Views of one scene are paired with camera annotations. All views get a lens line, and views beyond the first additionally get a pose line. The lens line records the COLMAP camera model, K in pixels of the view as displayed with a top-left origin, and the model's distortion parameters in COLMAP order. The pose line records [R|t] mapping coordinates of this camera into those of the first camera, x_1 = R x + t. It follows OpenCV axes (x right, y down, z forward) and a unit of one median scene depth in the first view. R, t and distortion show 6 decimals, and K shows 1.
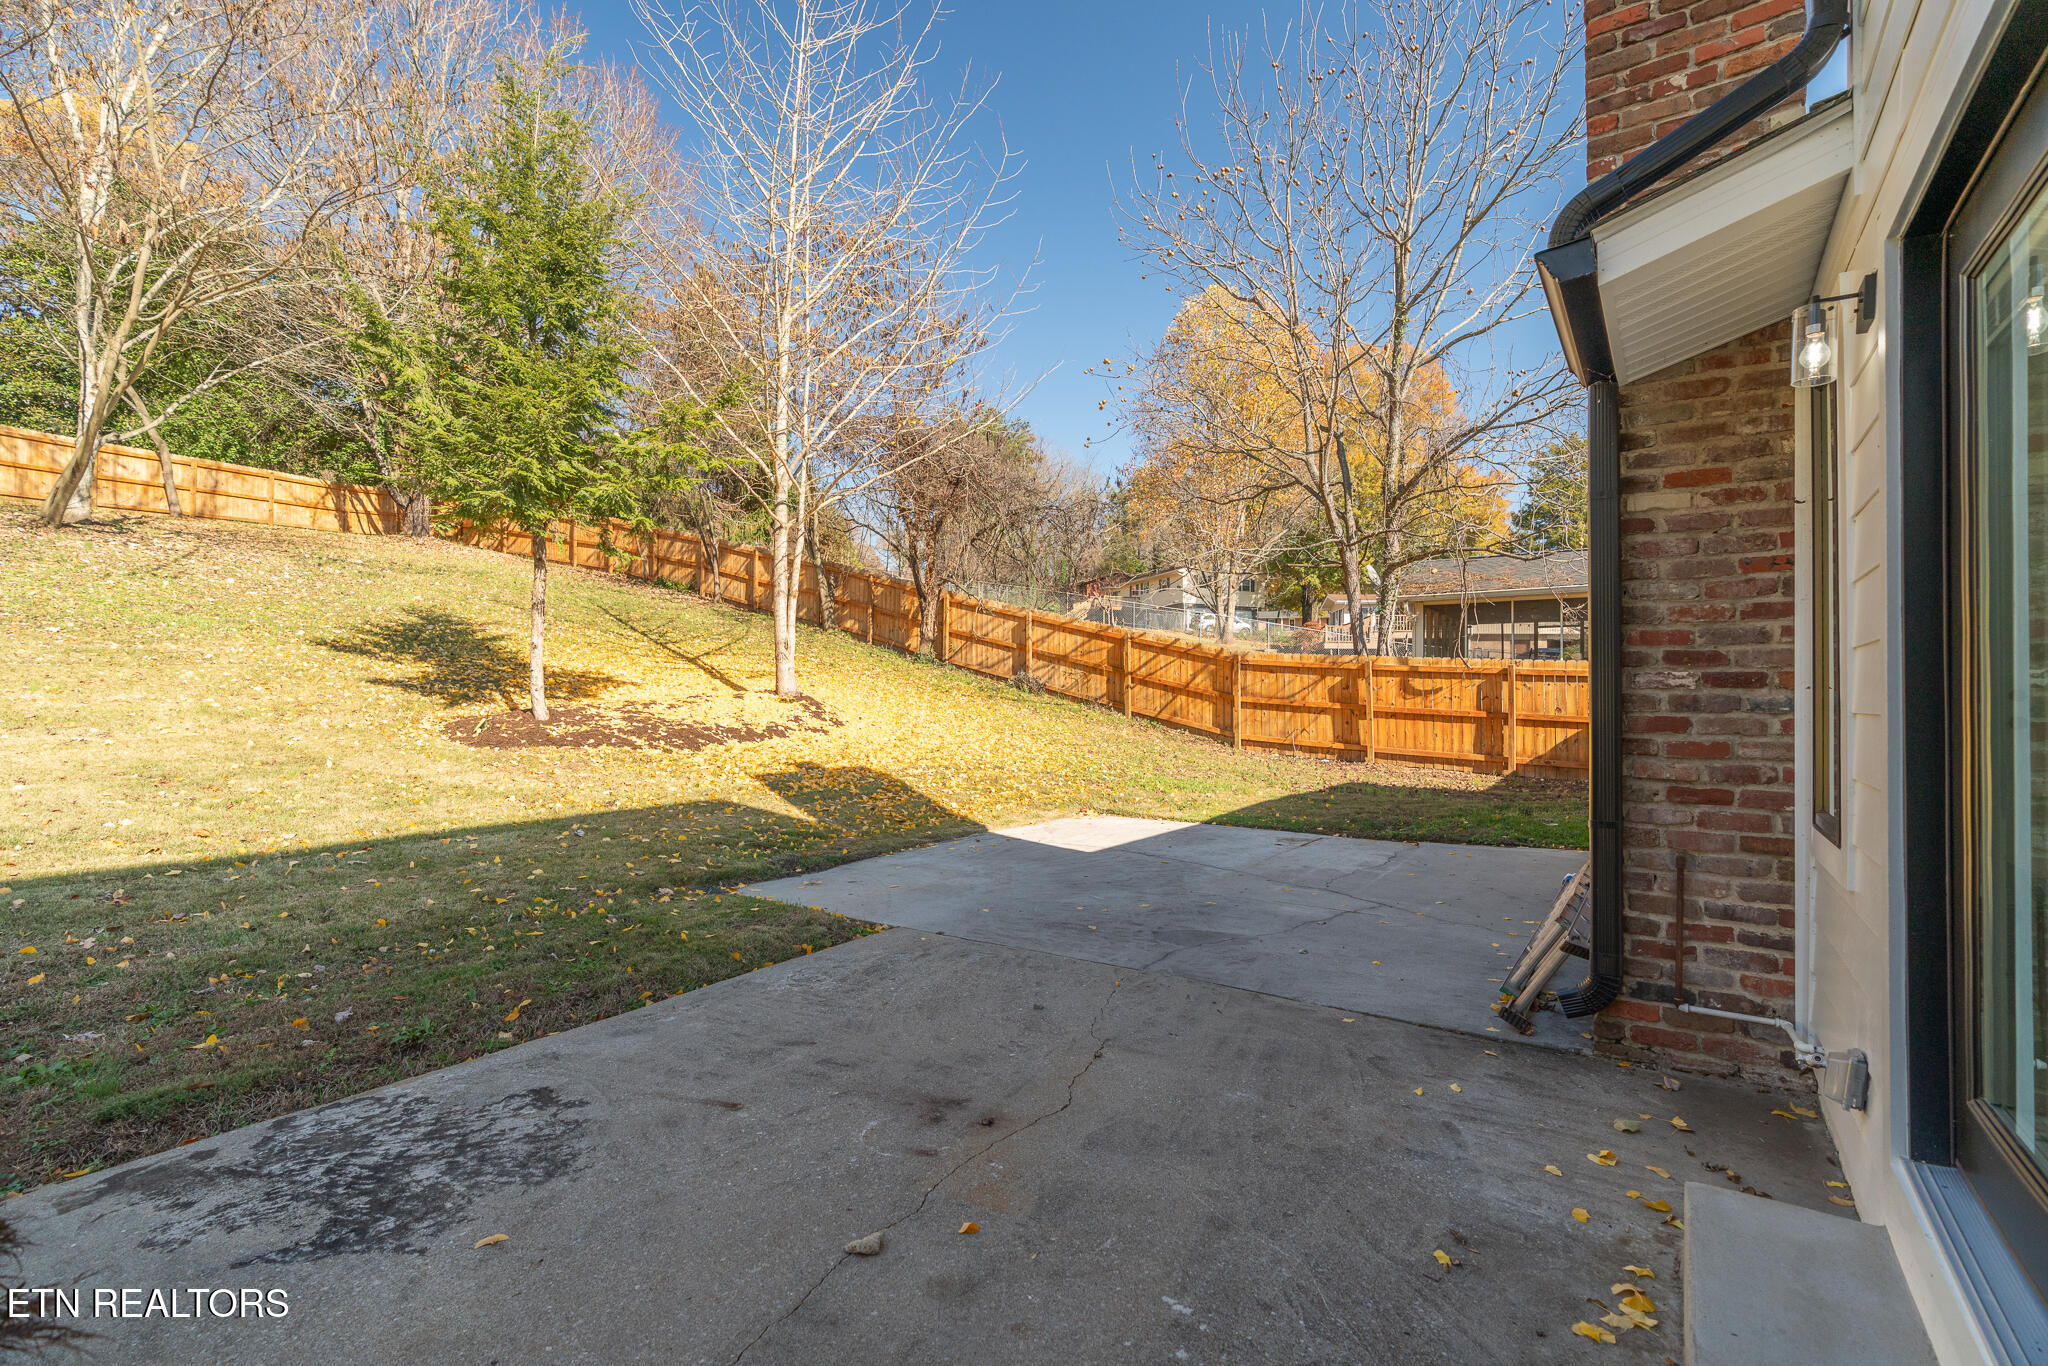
lens RADIAL K [[920.4, 0, 1021.7], [0, 920.4, 694.4], [0, 0, 1]] dist [-0.001170, 0.001216]
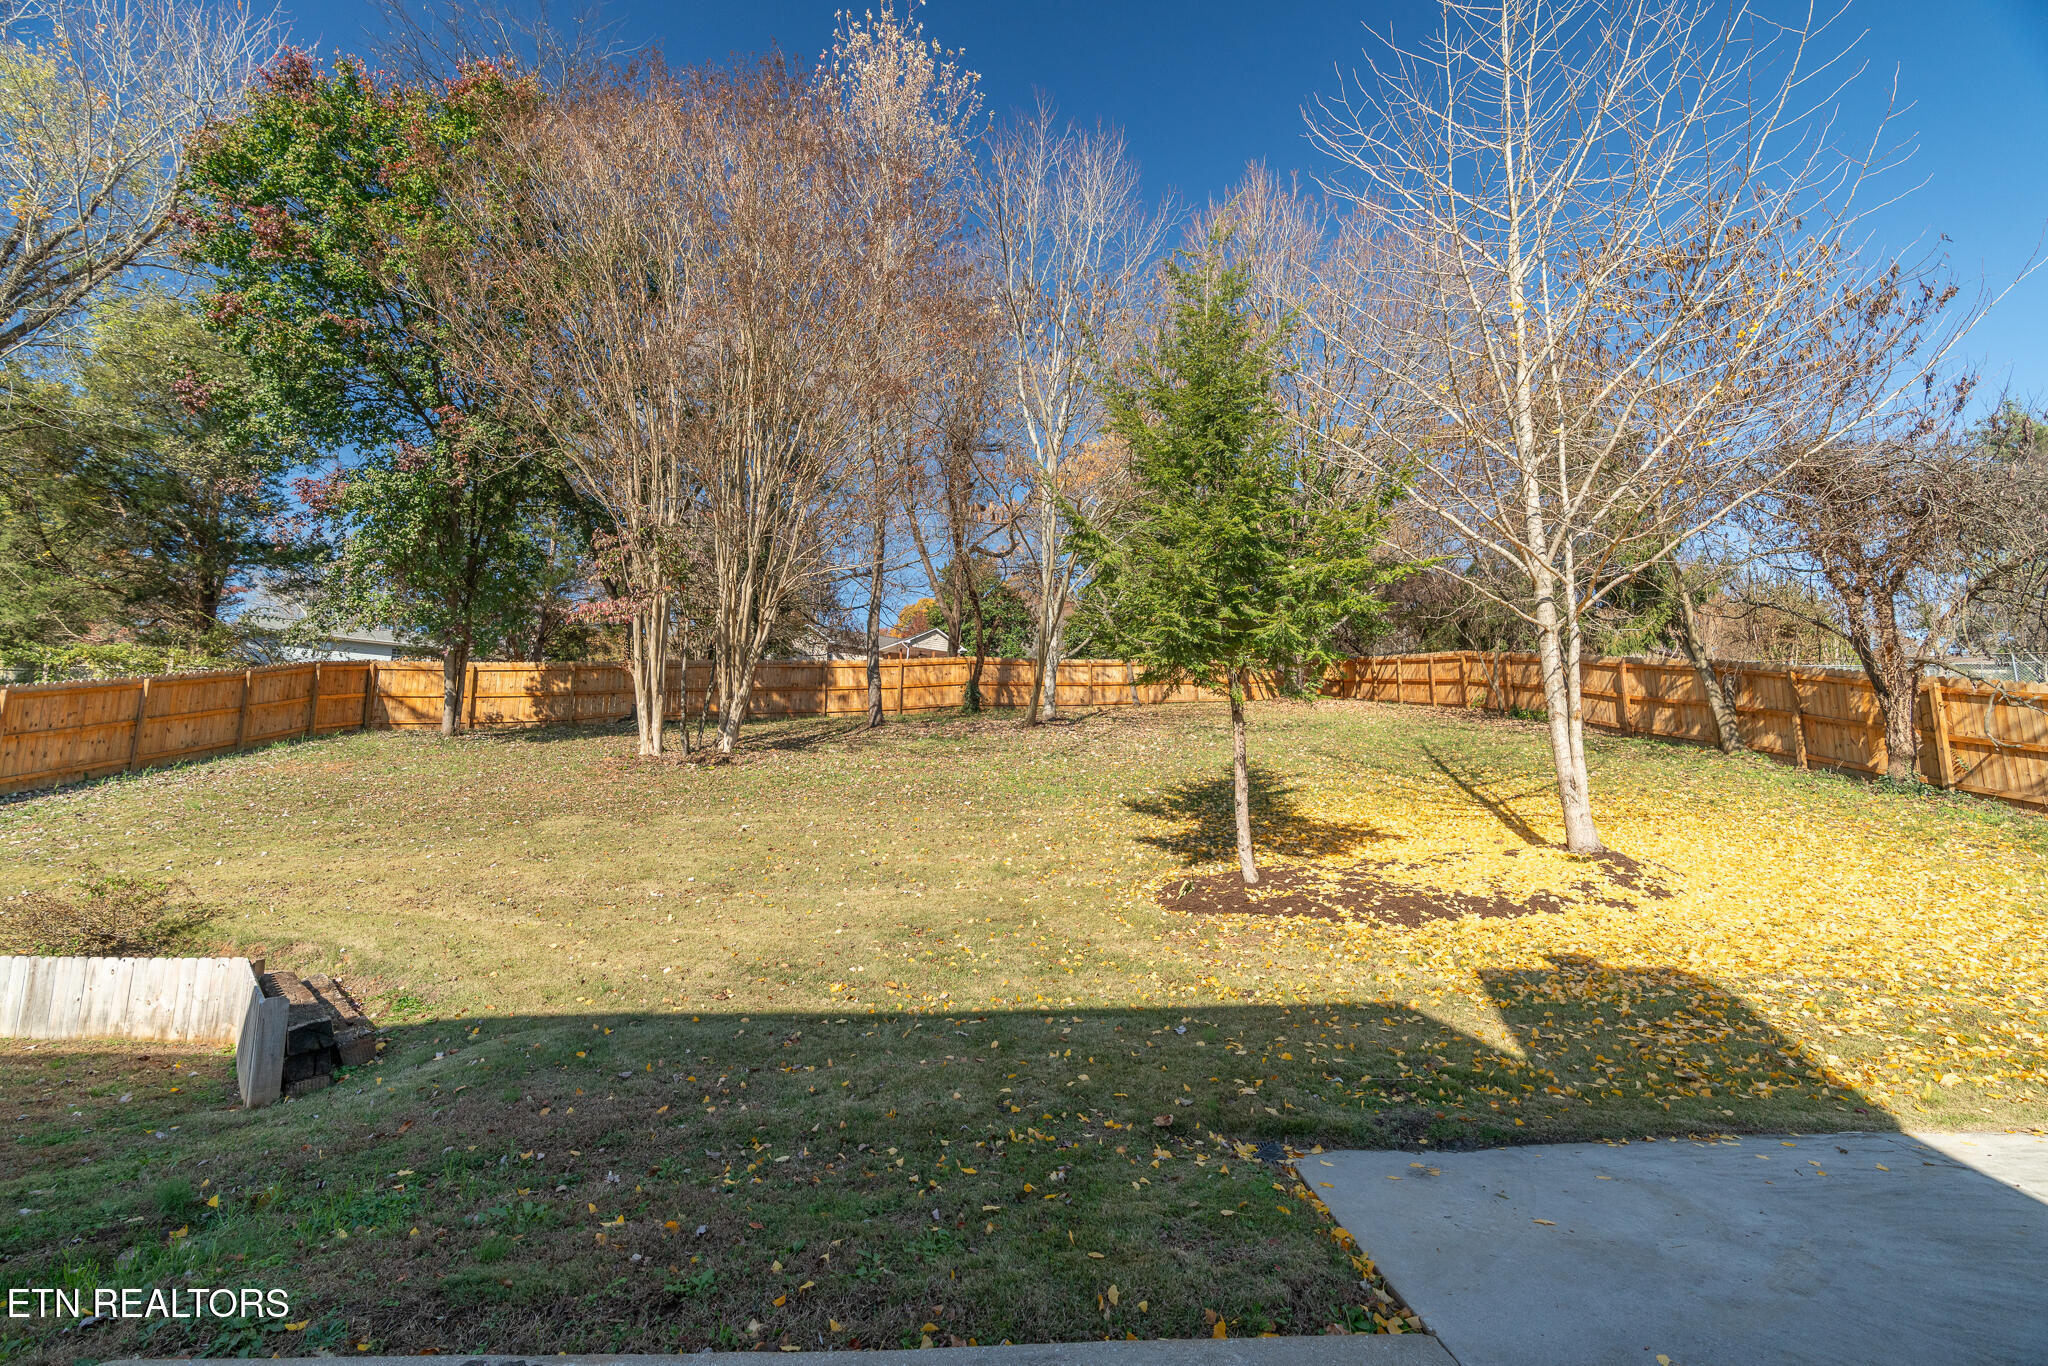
lens RADIAL K [[920.4, 0, 1027.9], [0, 920.4, 689.7], [0, 0, 1]] dist [-0.001170, 0.001216]
pose [[0.594583, -0.134286, -0.792741, 0.220056], [0.010875, 0.987207, -0.159071, -0.038359], [0.803961, 0.085960, 0.588437, 0.509153]]
